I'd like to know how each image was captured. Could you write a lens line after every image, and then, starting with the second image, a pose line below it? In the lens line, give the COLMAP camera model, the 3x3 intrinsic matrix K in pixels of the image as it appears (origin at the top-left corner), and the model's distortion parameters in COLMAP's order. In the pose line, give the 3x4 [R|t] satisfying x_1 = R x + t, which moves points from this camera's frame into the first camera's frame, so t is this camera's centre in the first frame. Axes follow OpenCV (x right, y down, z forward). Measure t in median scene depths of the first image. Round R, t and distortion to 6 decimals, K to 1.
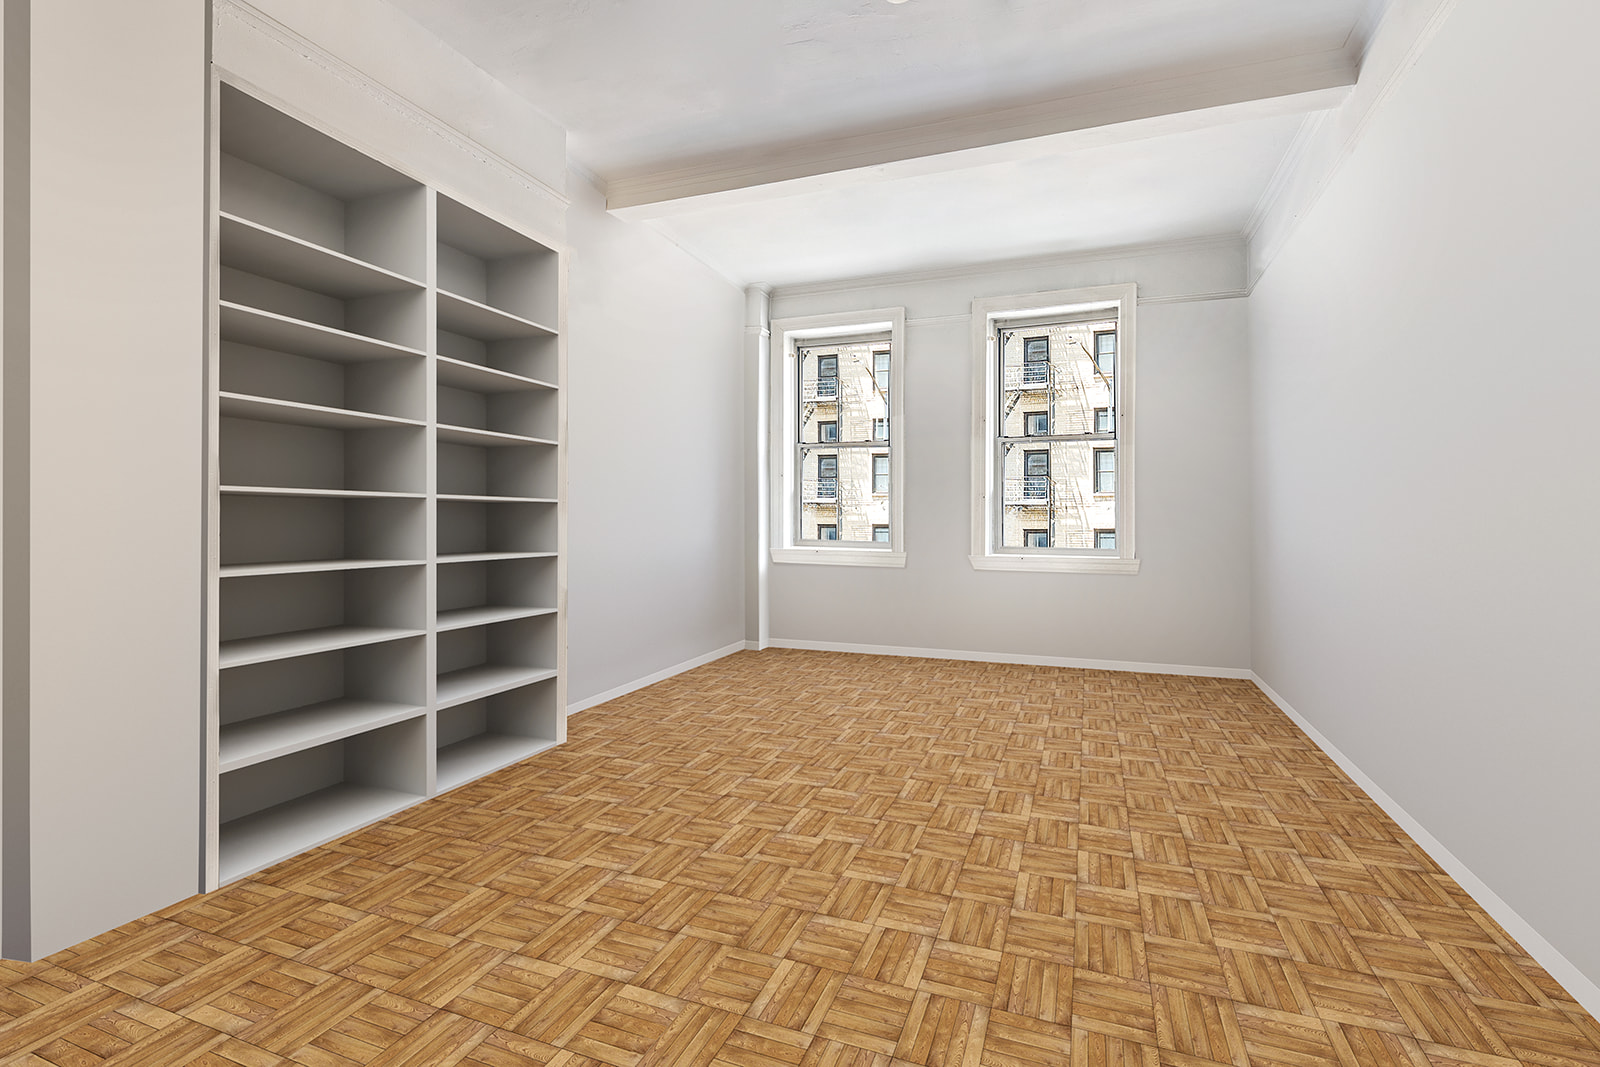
lens RADIAL K [[730.8, 0, 798.0], [0, 730.8, 530.7], [0, 0, 1]] dist [0.000509, -0.000156]
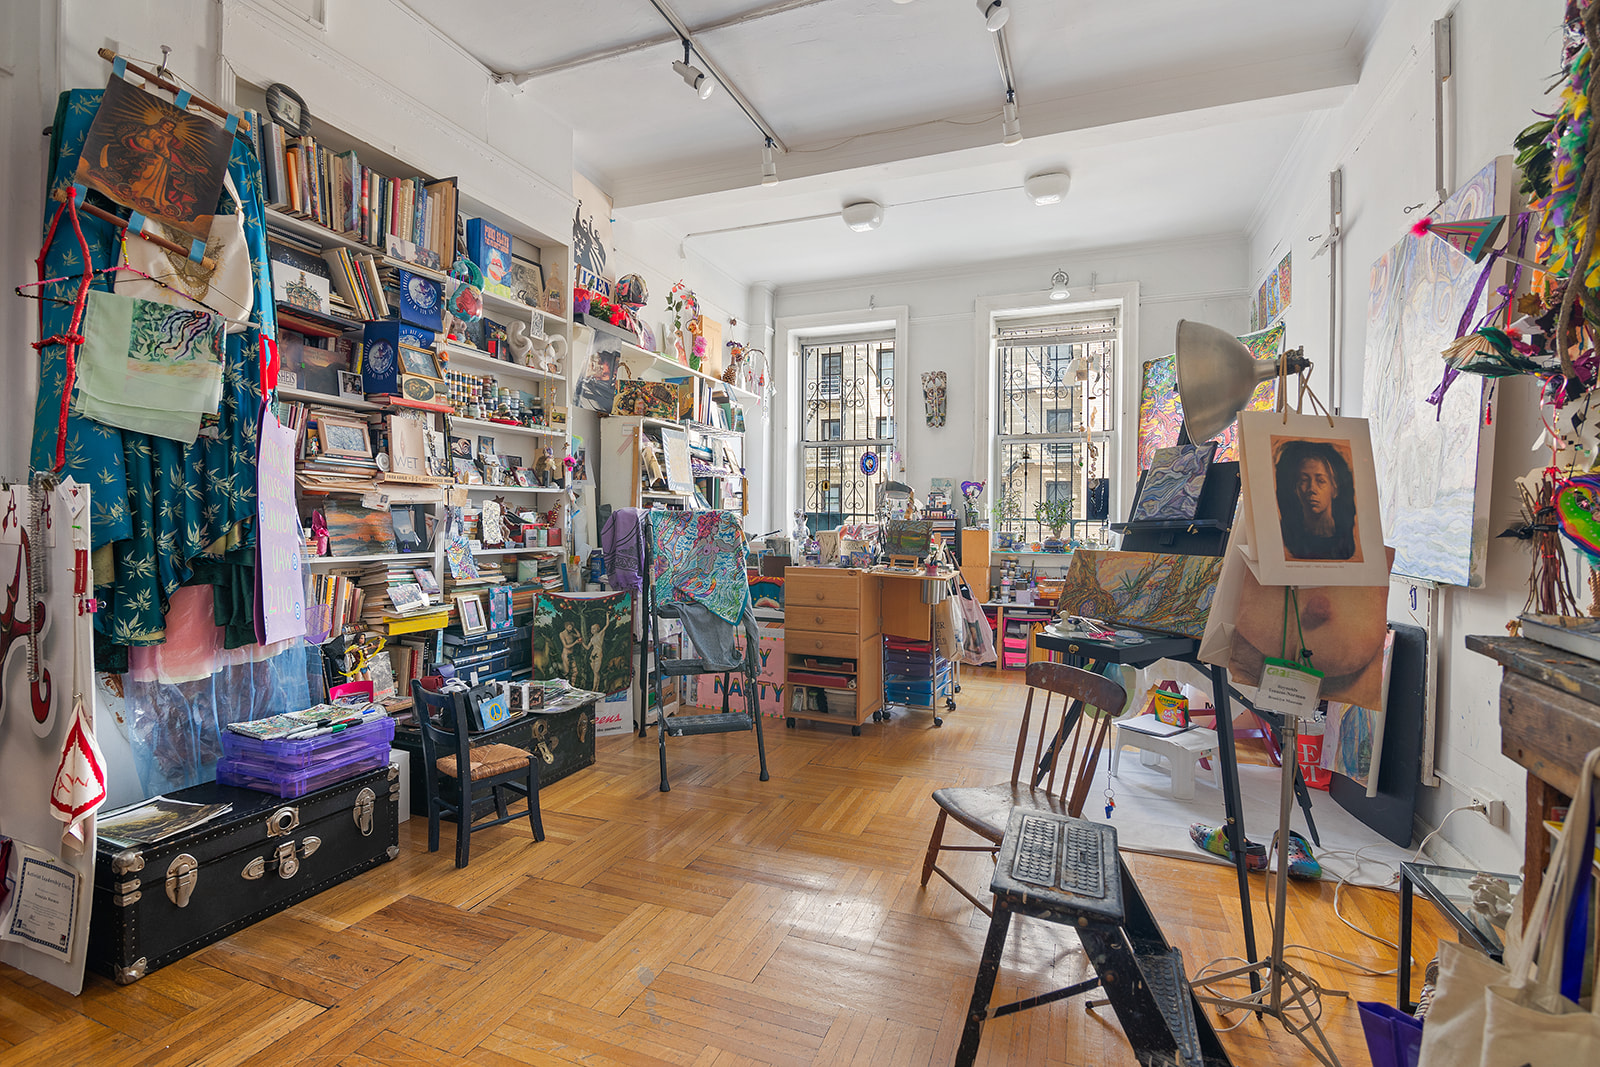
lens RADIAL K [[730.8, 0, 803.5], [0, 730.8, 527.4], [0, 0, 1]] dist [0.000509, -0.000156]
pose [[0.999968, 0.005547, -0.005687, 0.374864], [-0.005553, 0.999984, -0.001099, 0.005394], [0.005681, 0.001131, 0.999983, -0.163738]]
